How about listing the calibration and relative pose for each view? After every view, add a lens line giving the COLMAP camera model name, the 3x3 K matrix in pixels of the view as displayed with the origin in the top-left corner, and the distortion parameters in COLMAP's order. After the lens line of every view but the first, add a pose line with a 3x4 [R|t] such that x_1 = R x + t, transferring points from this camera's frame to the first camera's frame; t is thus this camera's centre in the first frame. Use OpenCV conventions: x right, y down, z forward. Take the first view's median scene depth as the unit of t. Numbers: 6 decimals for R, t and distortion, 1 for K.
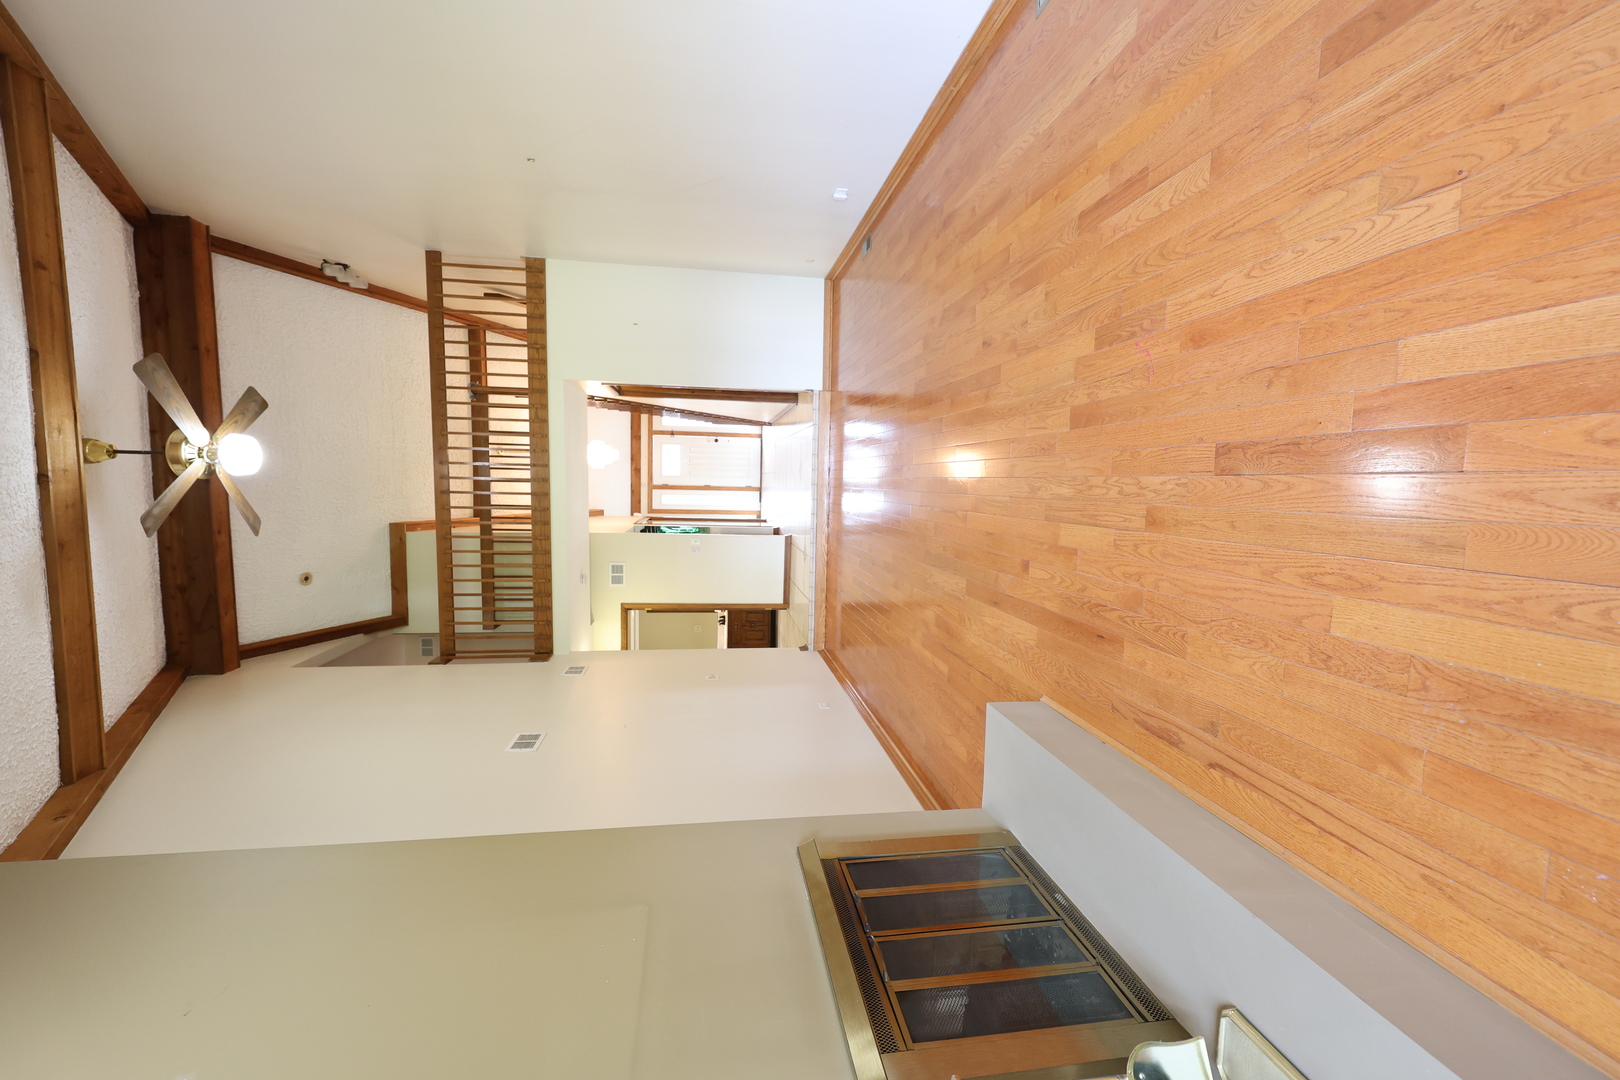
lens RADIAL K [[655.1, 0, 803.5], [0, 655.1, 540.6], [0, 0, 1]] dist [-0.003442, 0.000407]
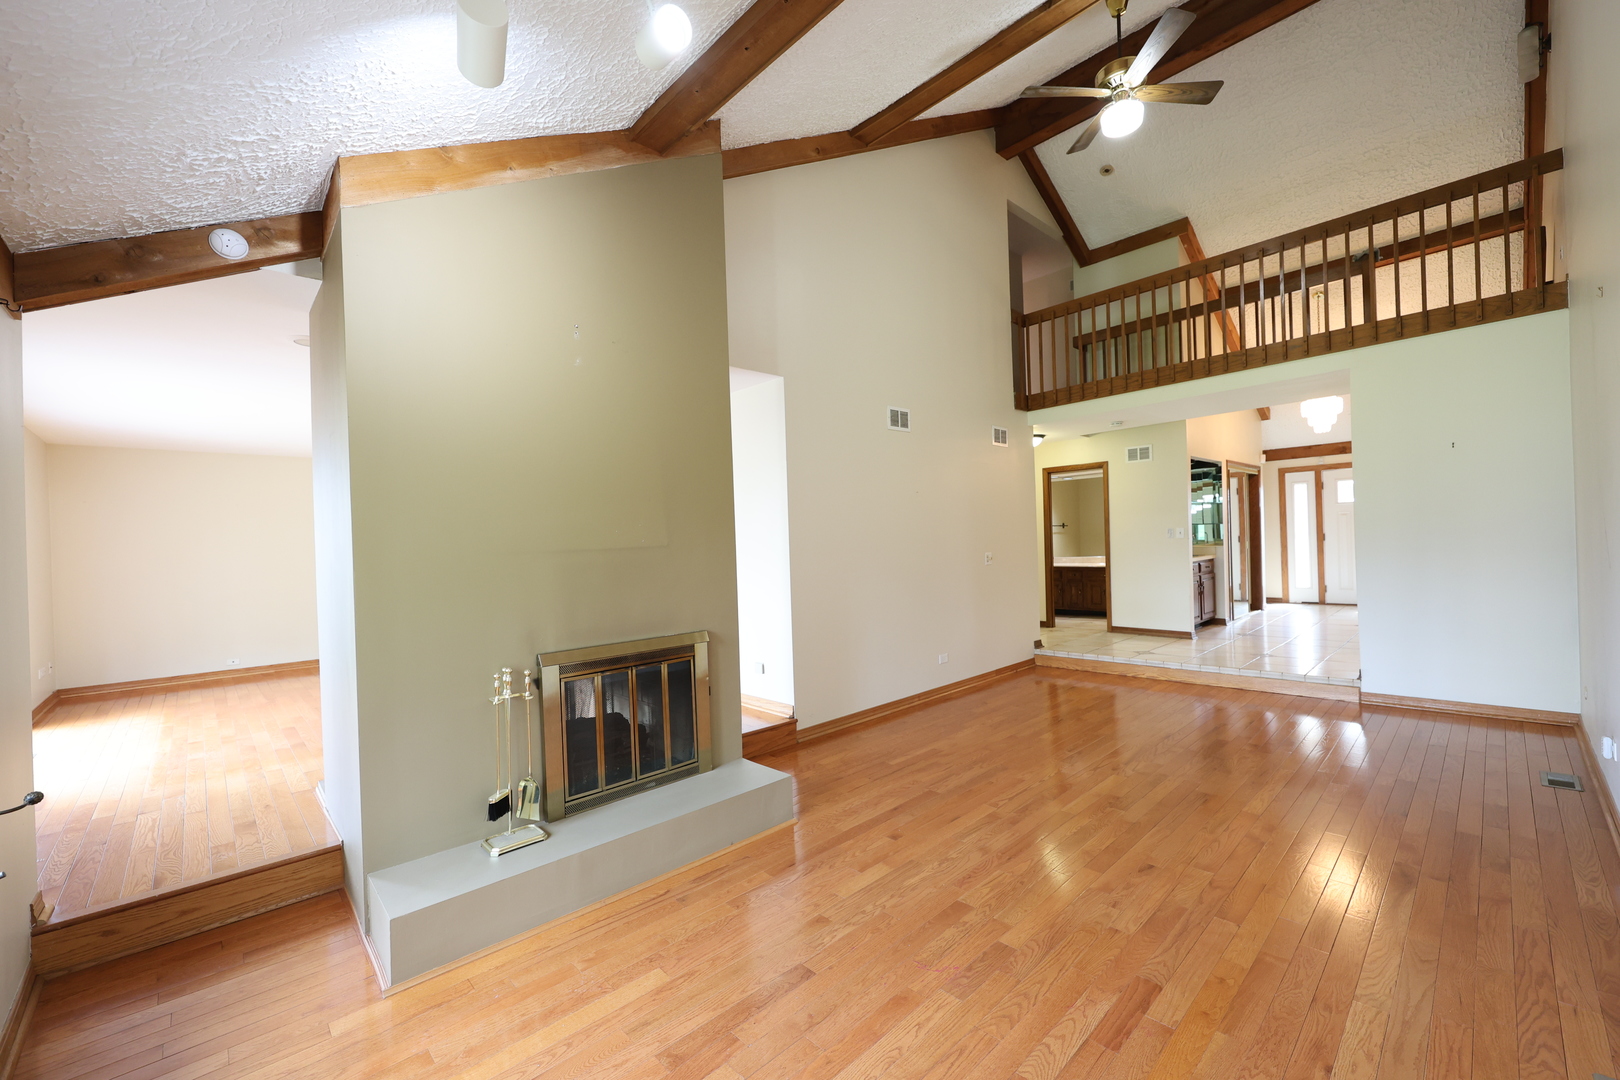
lens RADIAL K [[655.1, 0, 803.5], [0, 655.1, 540.6], [0, 0, 1]] dist [-0.003442, 0.000407]
pose [[-0.059417, 0.991015, -0.119828, -0.022682], [-0.745321, 0.035812, 0.665743, -0.360234], [0.664052, 0.128867, 0.736497, -0.029751]]
